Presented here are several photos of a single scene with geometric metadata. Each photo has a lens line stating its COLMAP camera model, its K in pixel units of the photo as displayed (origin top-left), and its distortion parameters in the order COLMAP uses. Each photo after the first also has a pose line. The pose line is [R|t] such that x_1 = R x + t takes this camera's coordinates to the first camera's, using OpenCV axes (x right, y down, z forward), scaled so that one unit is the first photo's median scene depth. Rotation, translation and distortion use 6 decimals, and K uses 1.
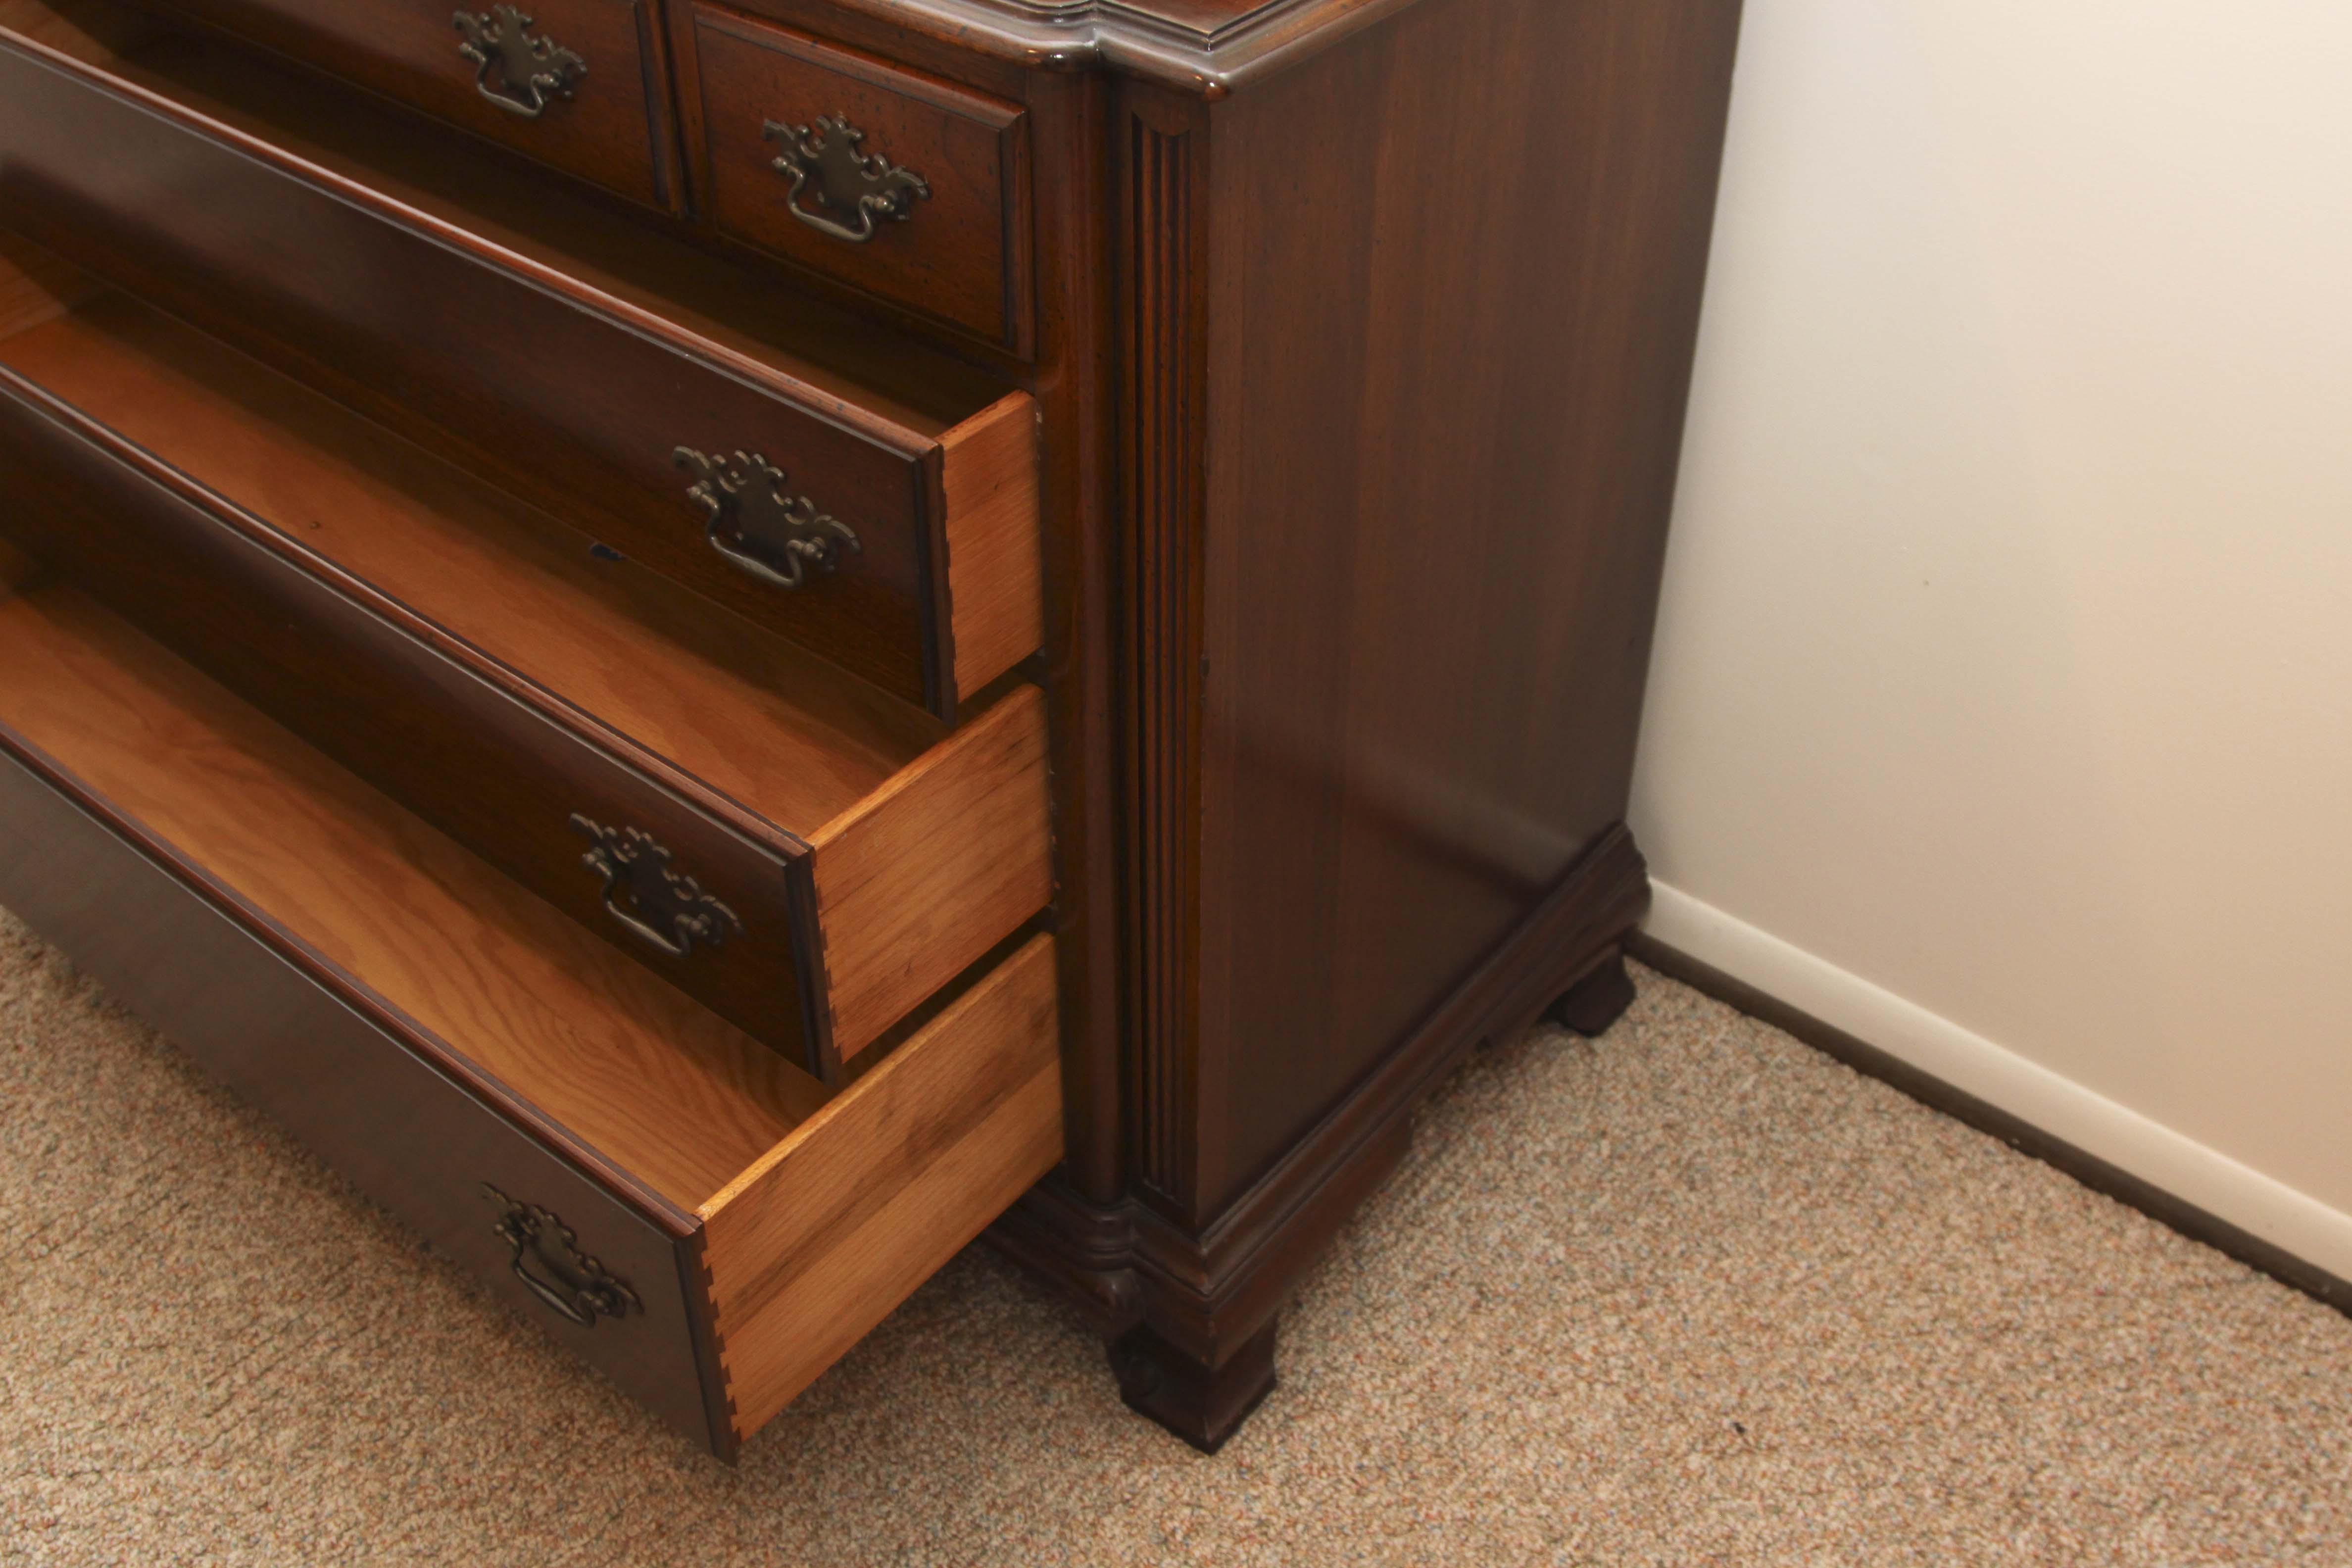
lens RADIAL K [[2495.6, 0, 1187.7], [0, 2495.6, 792.8], [0, 0, 1]] dist [-0.115080, 0.000000]
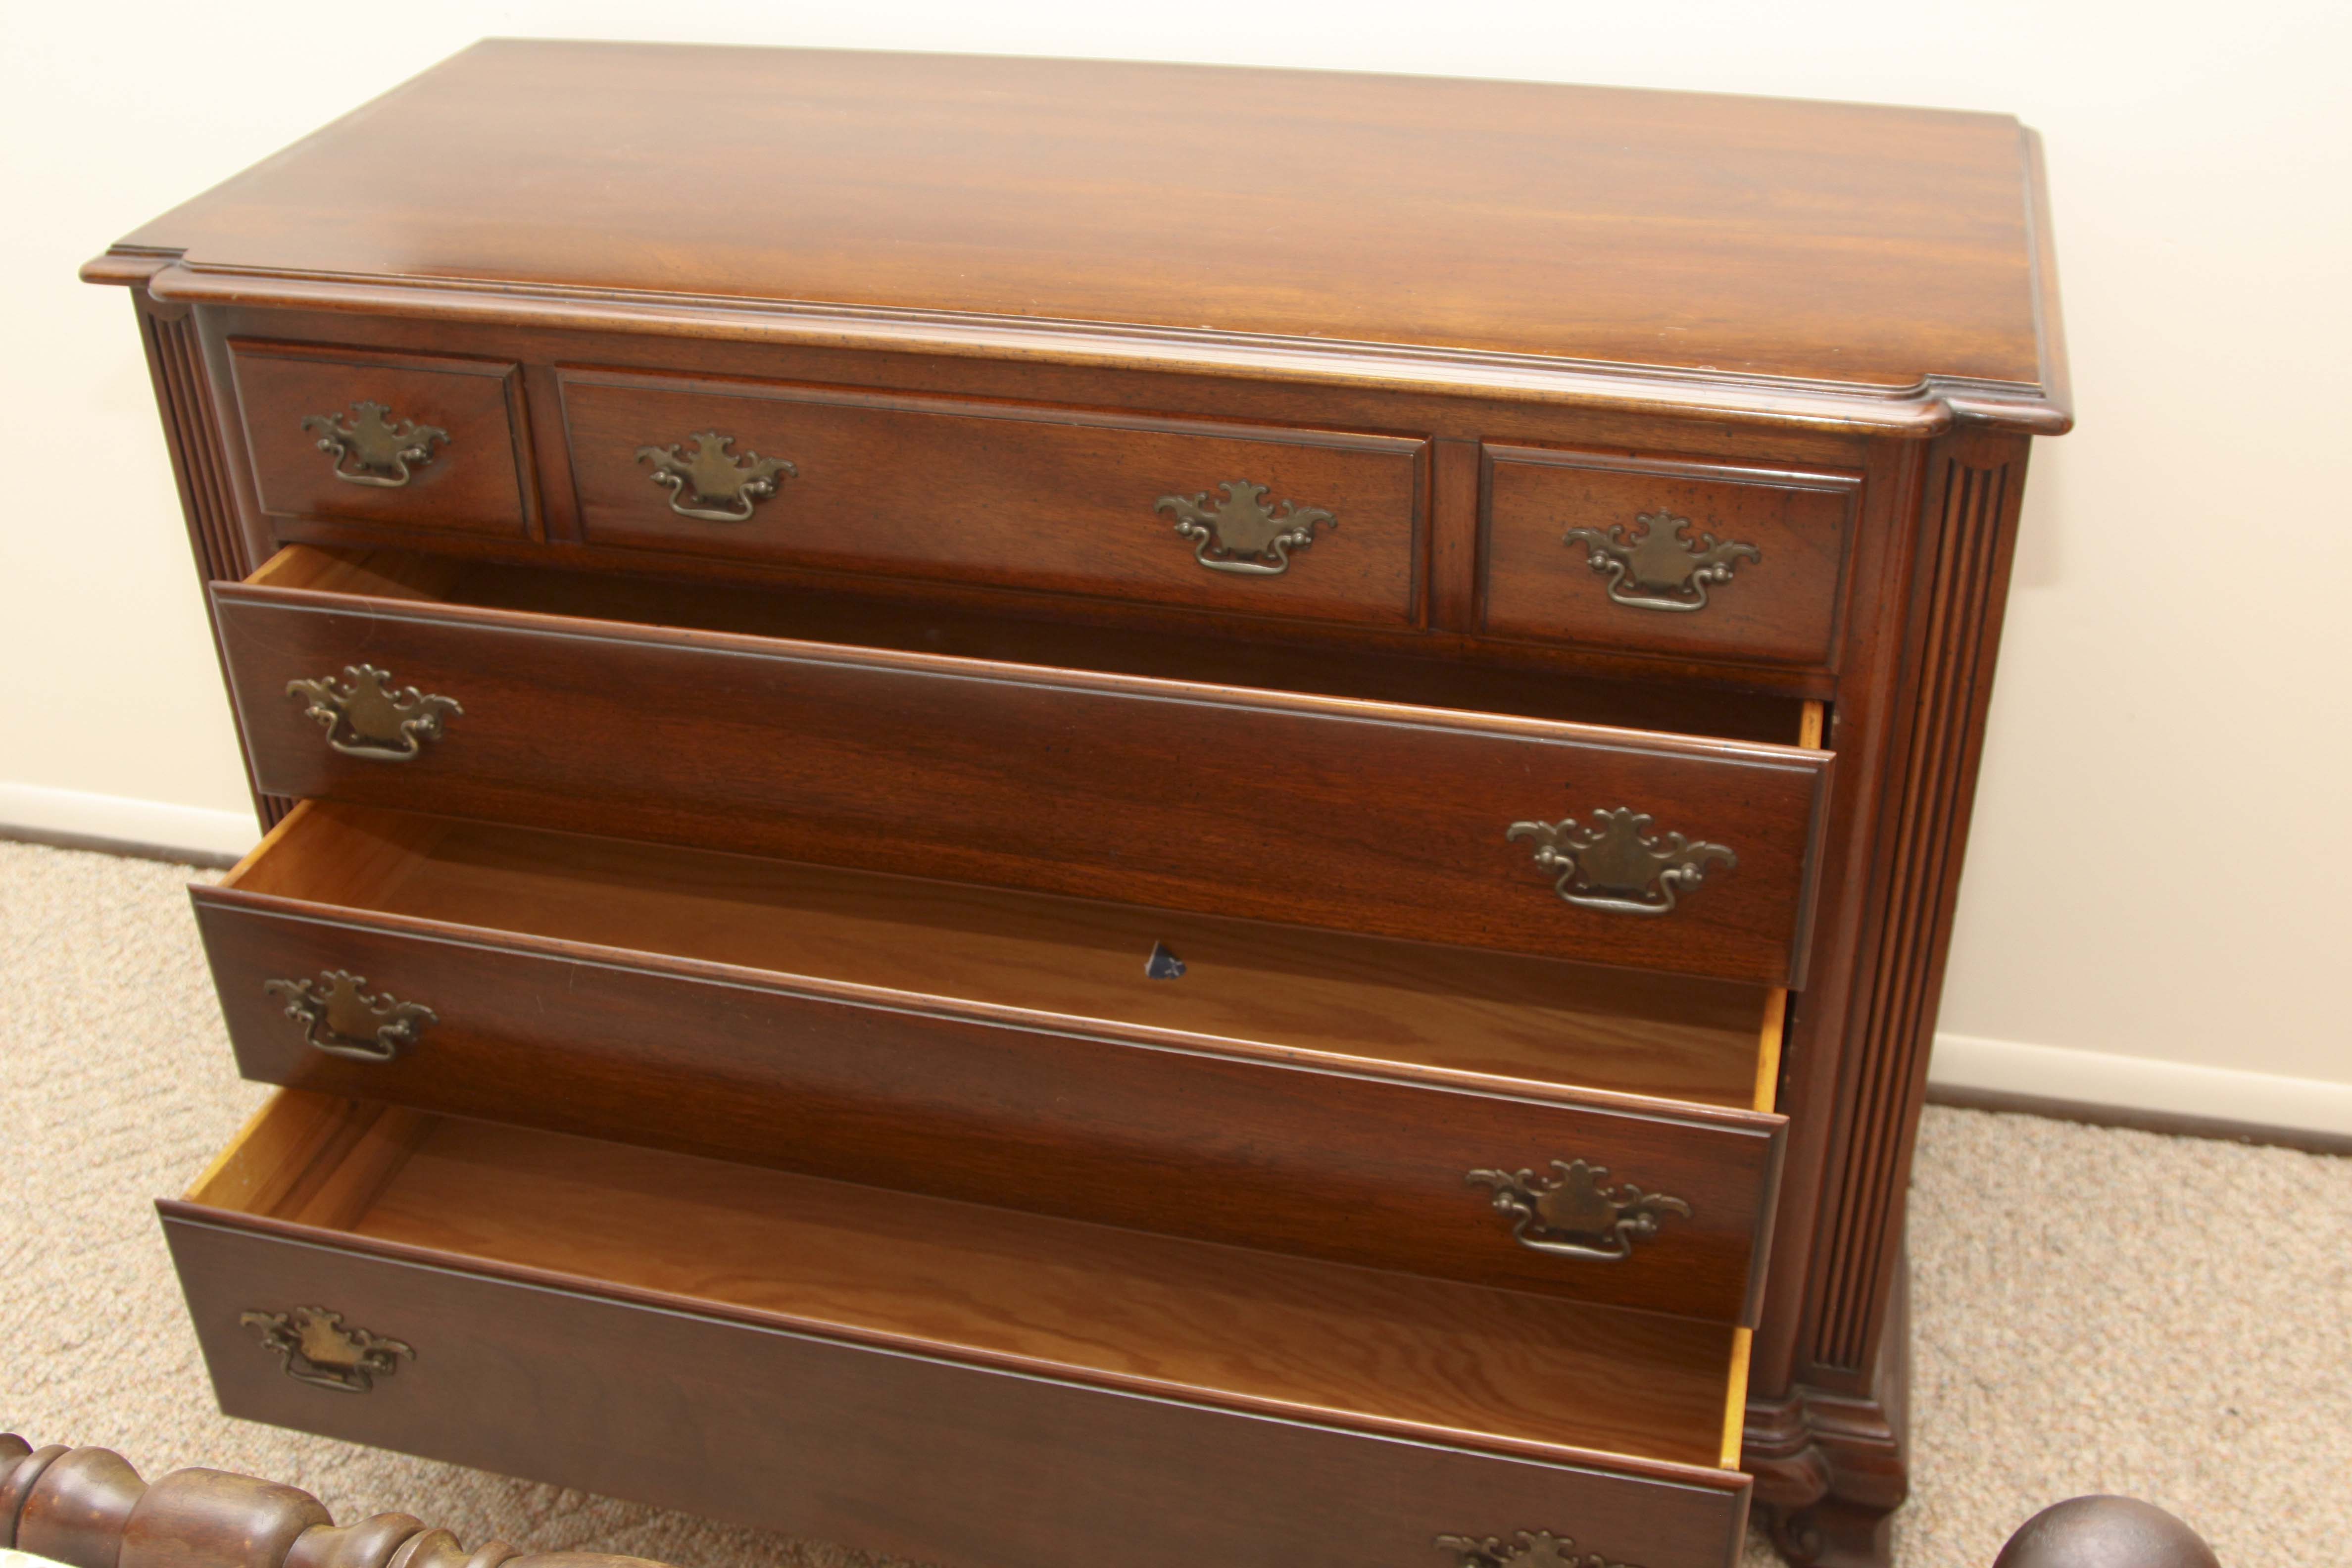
lens RADIAL K [[2495.6, 0, 1187.7], [0, 2495.6, 782.3], [0, 0, 1]] dist [-0.115080, 0.000000]
pose [[0.914518, -0.237478, 0.327508, -0.555737], [0.280323, 0.955698, -0.089776, -0.075227], [-0.291679, 0.173910, 0.940574, -0.029439]]
